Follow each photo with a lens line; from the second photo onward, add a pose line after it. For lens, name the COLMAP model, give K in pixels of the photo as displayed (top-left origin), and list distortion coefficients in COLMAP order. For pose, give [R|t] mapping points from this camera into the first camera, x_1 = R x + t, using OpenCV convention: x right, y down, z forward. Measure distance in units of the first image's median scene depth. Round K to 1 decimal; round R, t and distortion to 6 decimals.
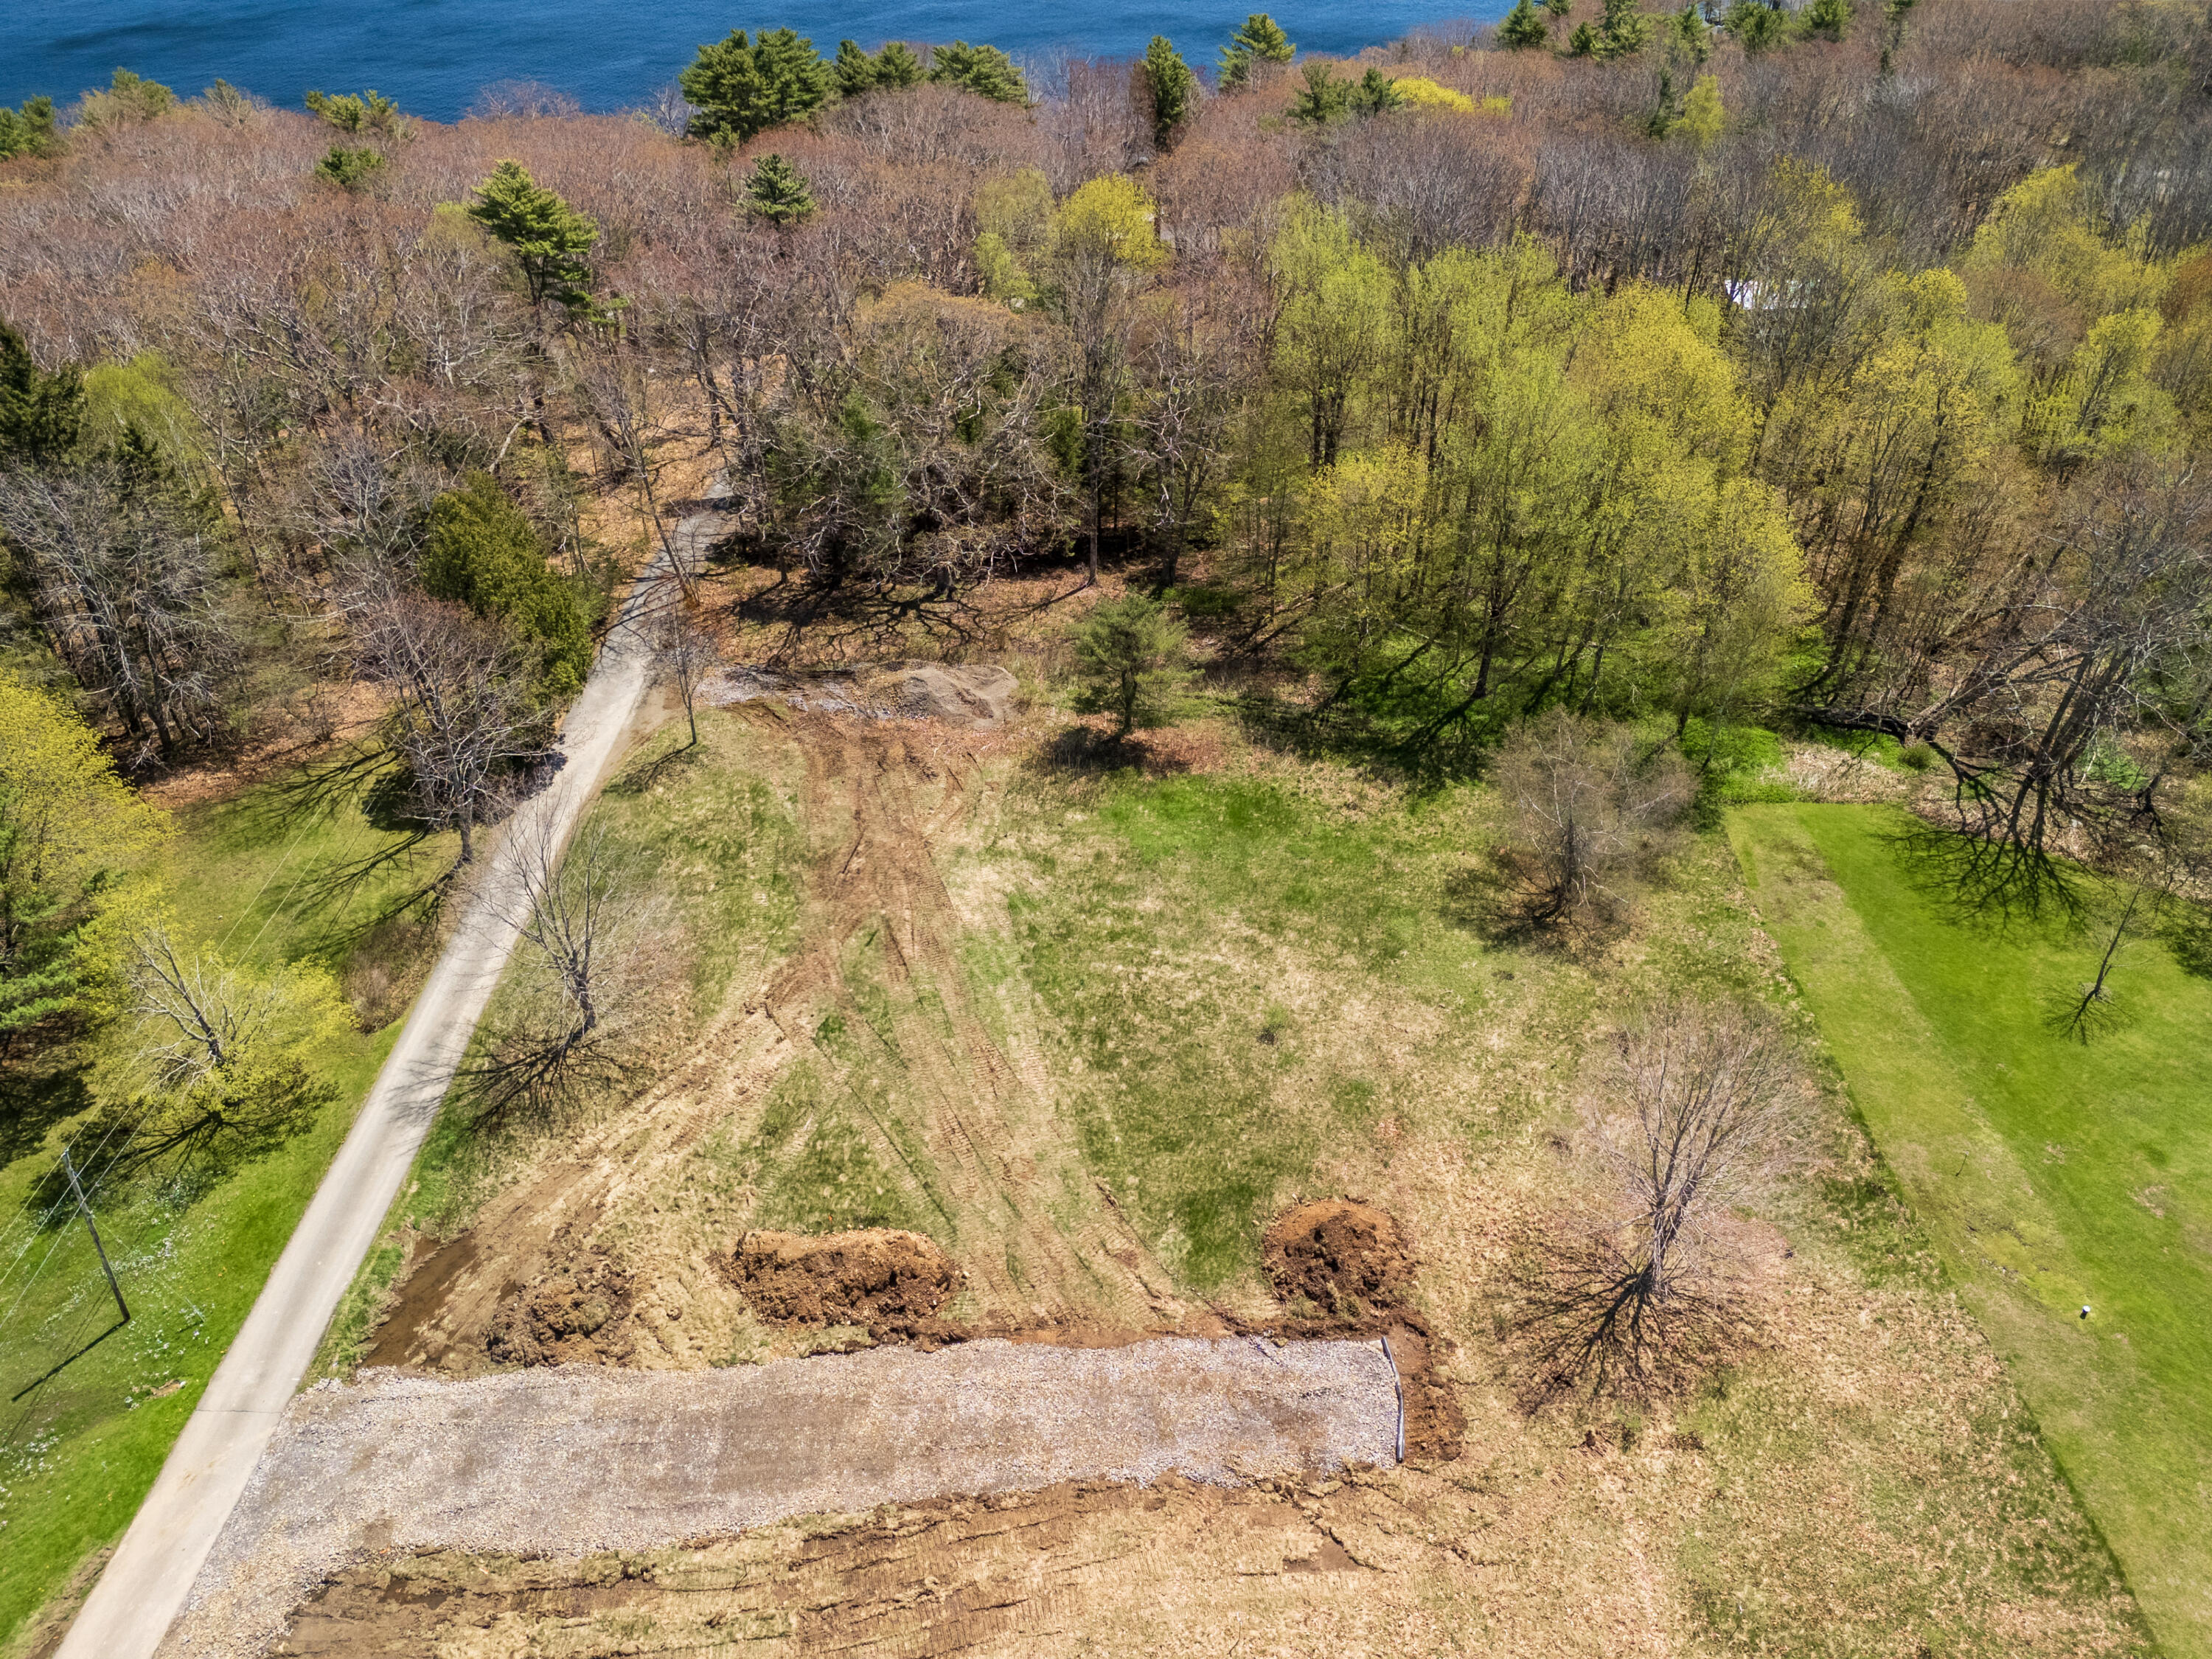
lens RADIAL K [[1624.7, 0, 1089.5], [0, 1624.7, 816.5], [0, 0, 1]] dist [0.070055, -0.060452]
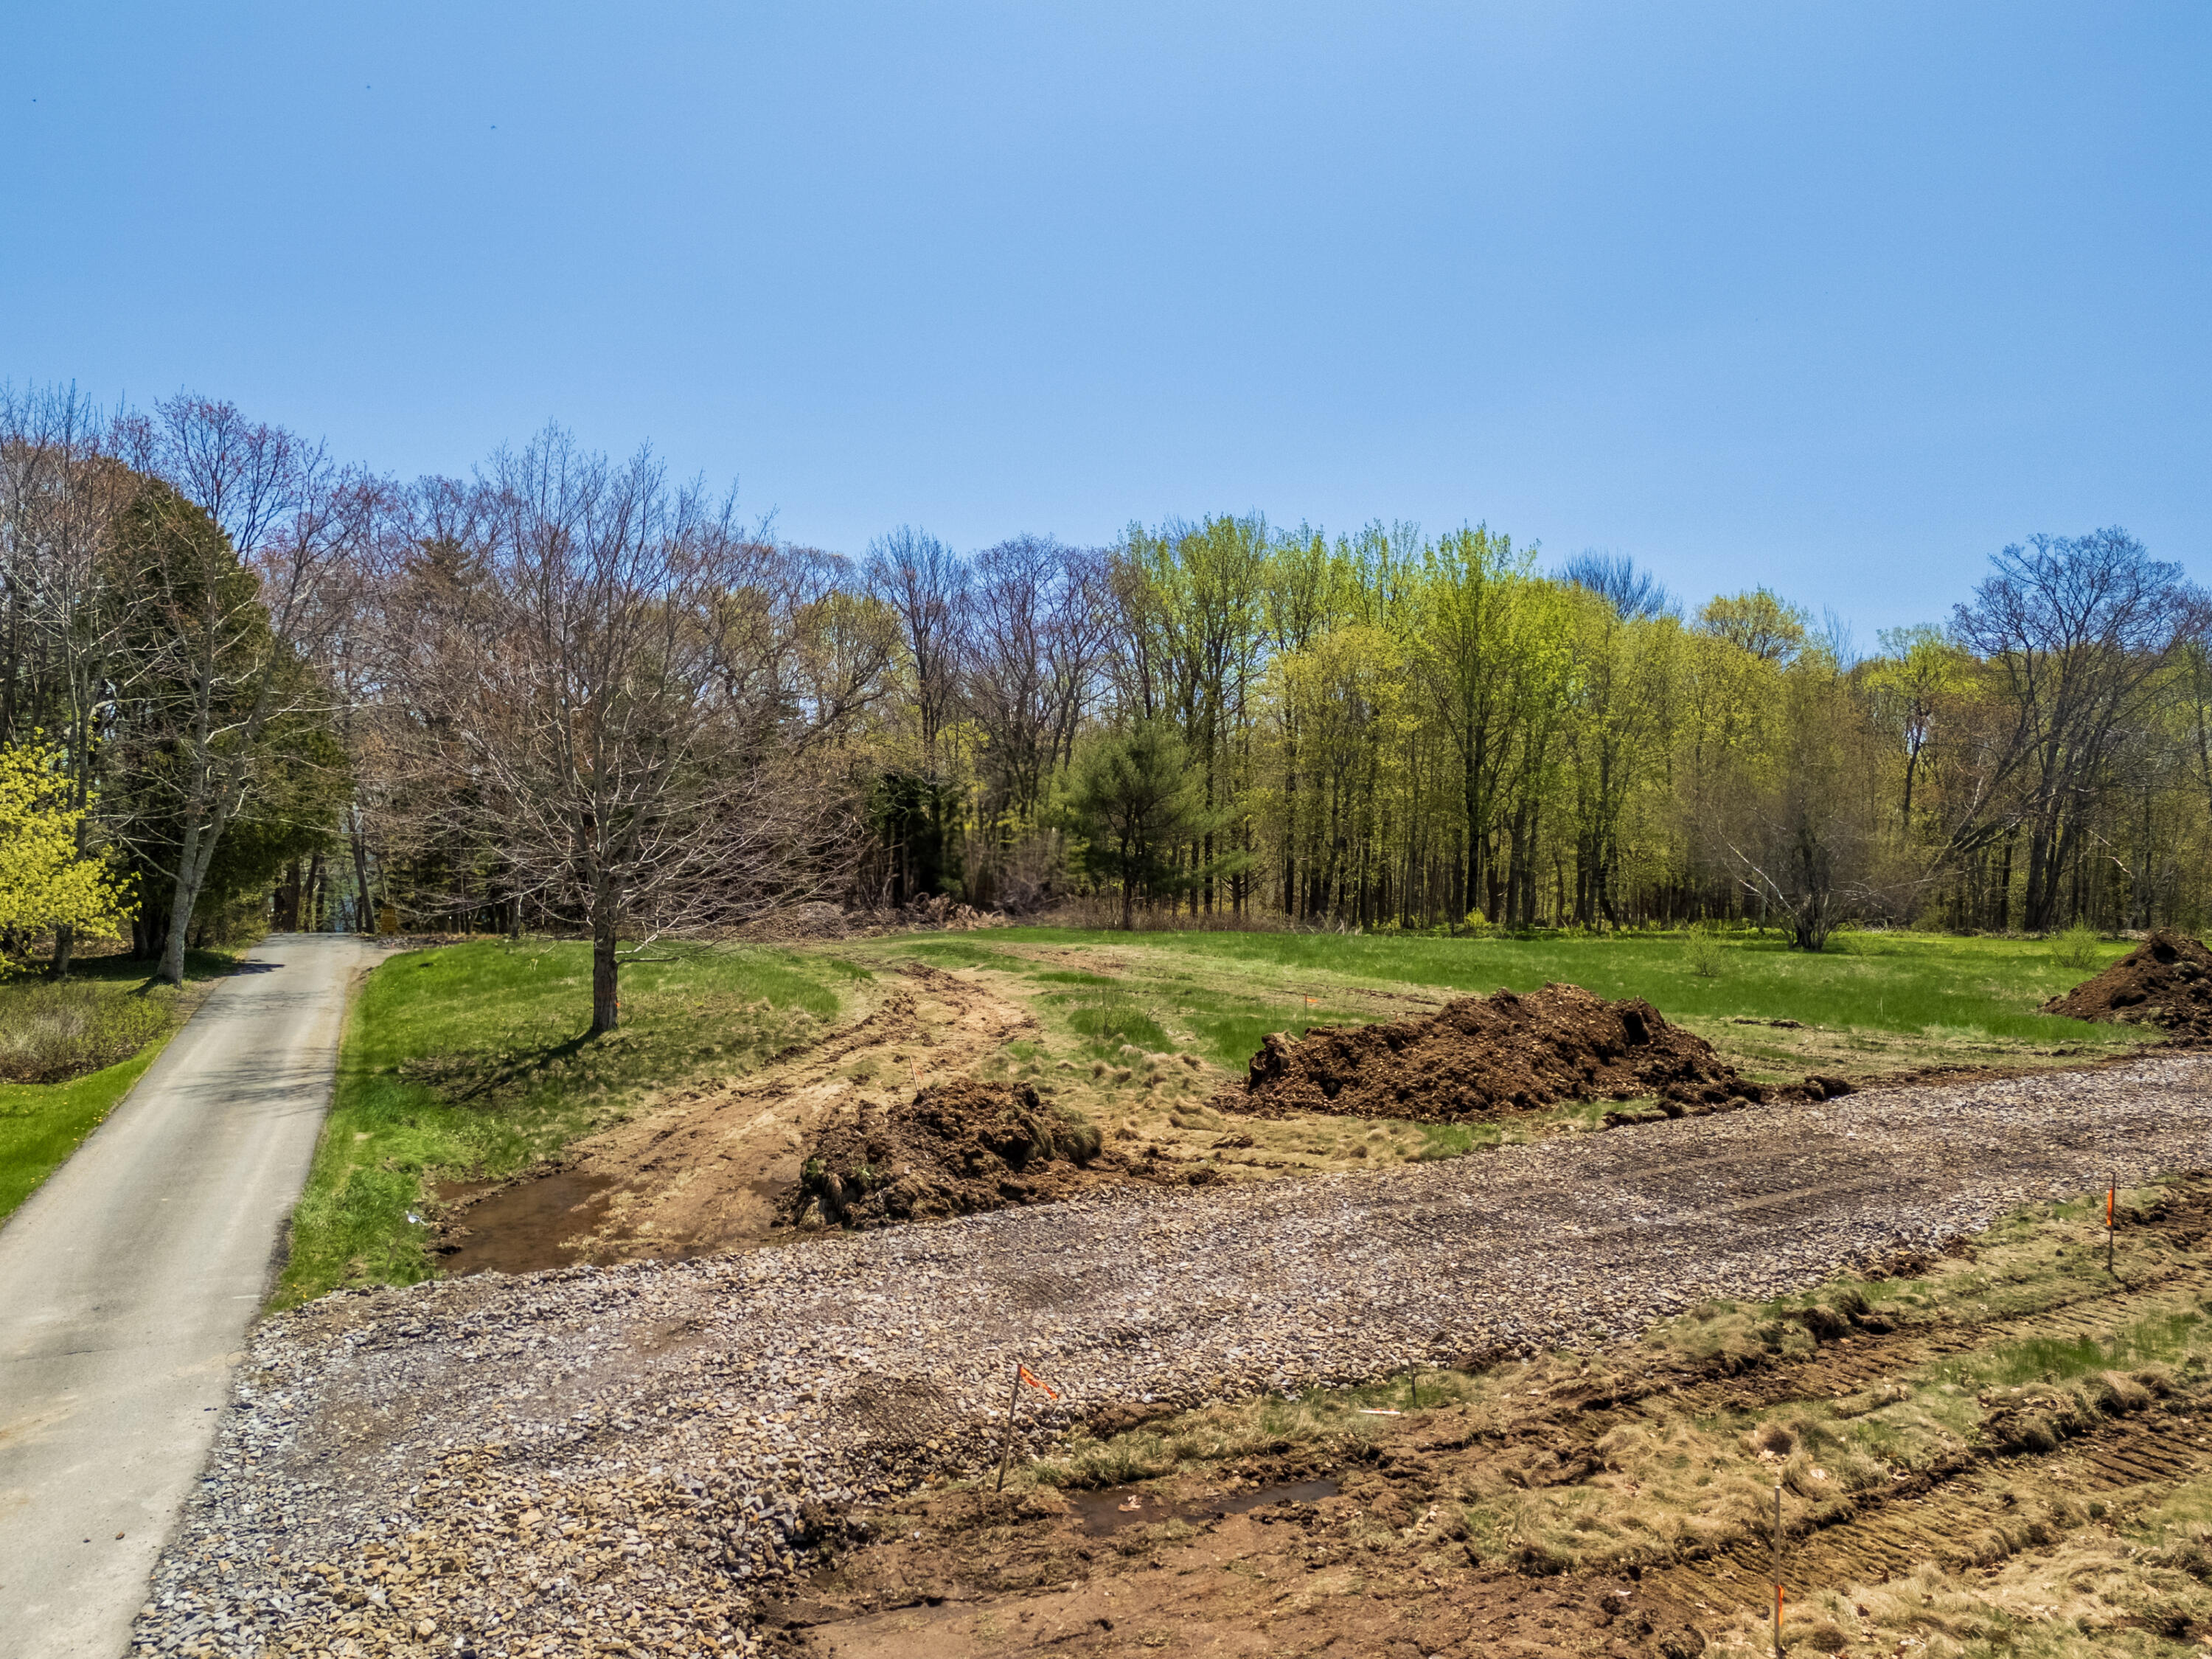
lens RADIAL K [[1624.7, 0, 1086.3], [0, 1624.7, 810.2], [0, 0, 1]] dist [0.070055, -0.060452]
pose [[0.913038, 0.014979, 0.407599, -0.429102], [0.224873, 0.815239, -0.533684, 0.421700], [-0.340284, 0.578932, 0.740976, 0.637616]]
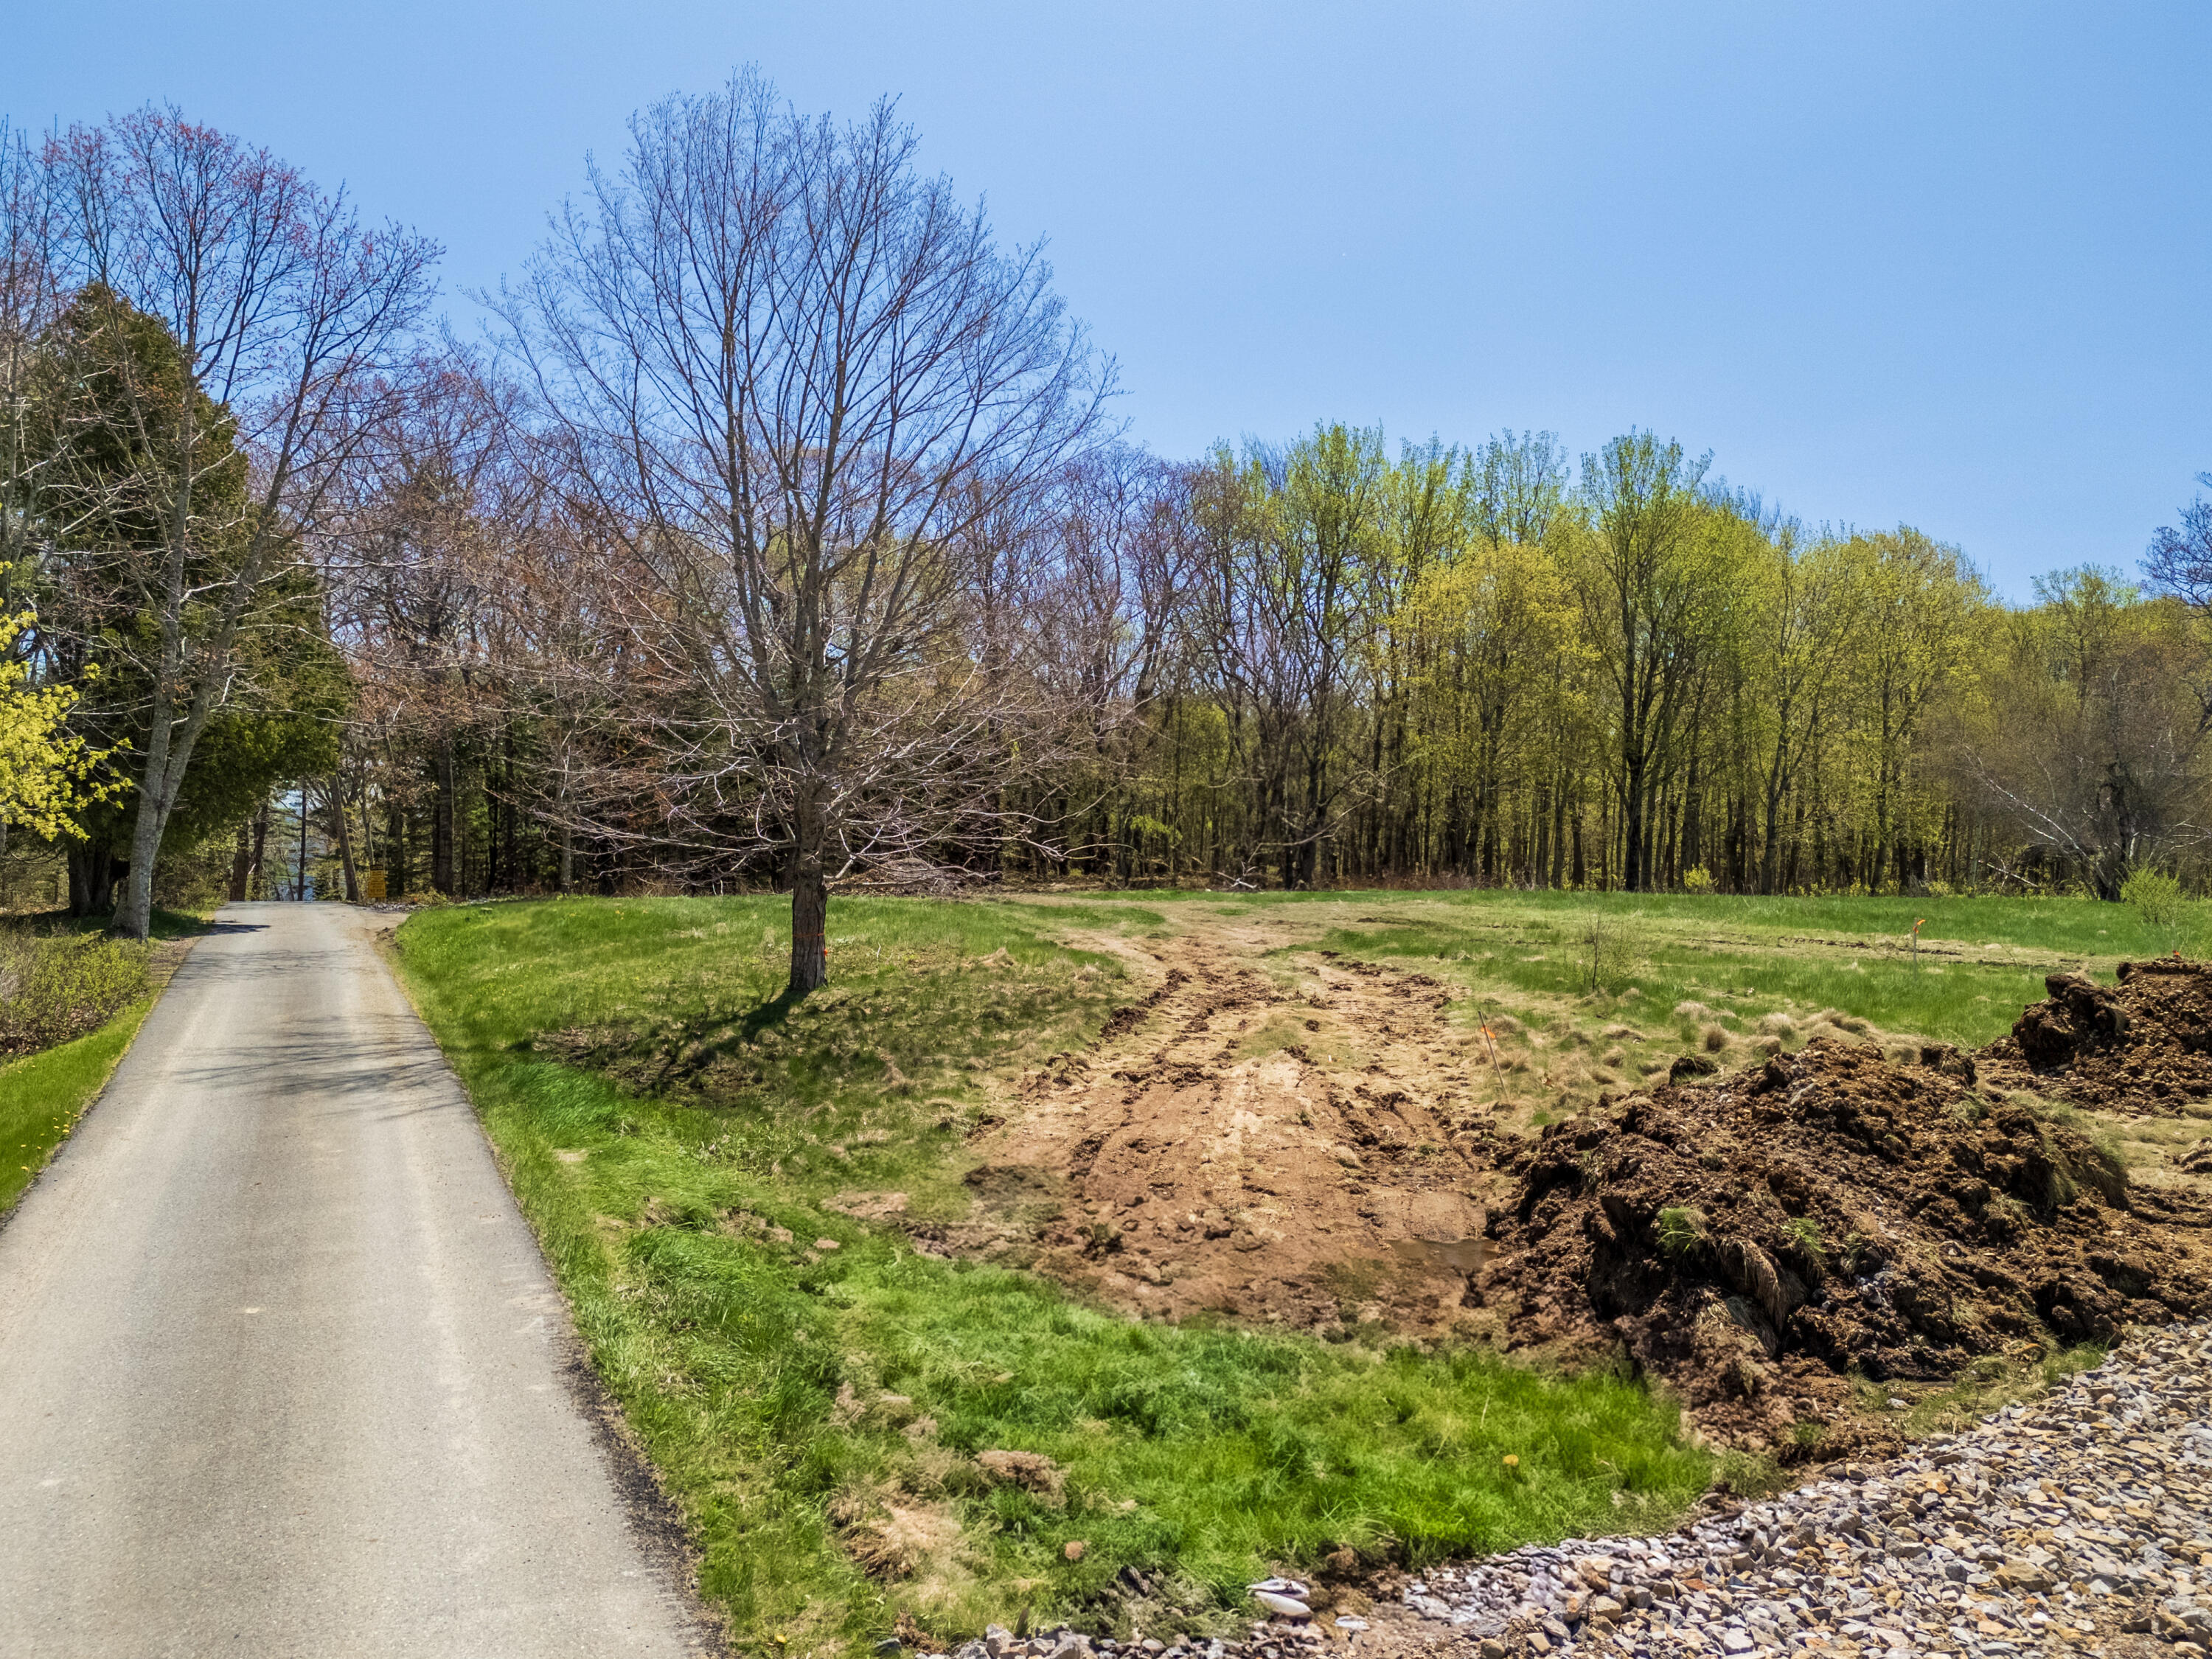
lens RADIAL K [[1624.7, 0, 1103.3], [0, 1624.7, 812.1], [0, 0, 1]] dist [0.070055, -0.060452]
pose [[0.891966, 0.013351, 0.451905, -0.460771], [0.251251, 0.816356, -0.520035, 0.326341], [-0.375858, 0.577395, 0.724807, 0.830787]]
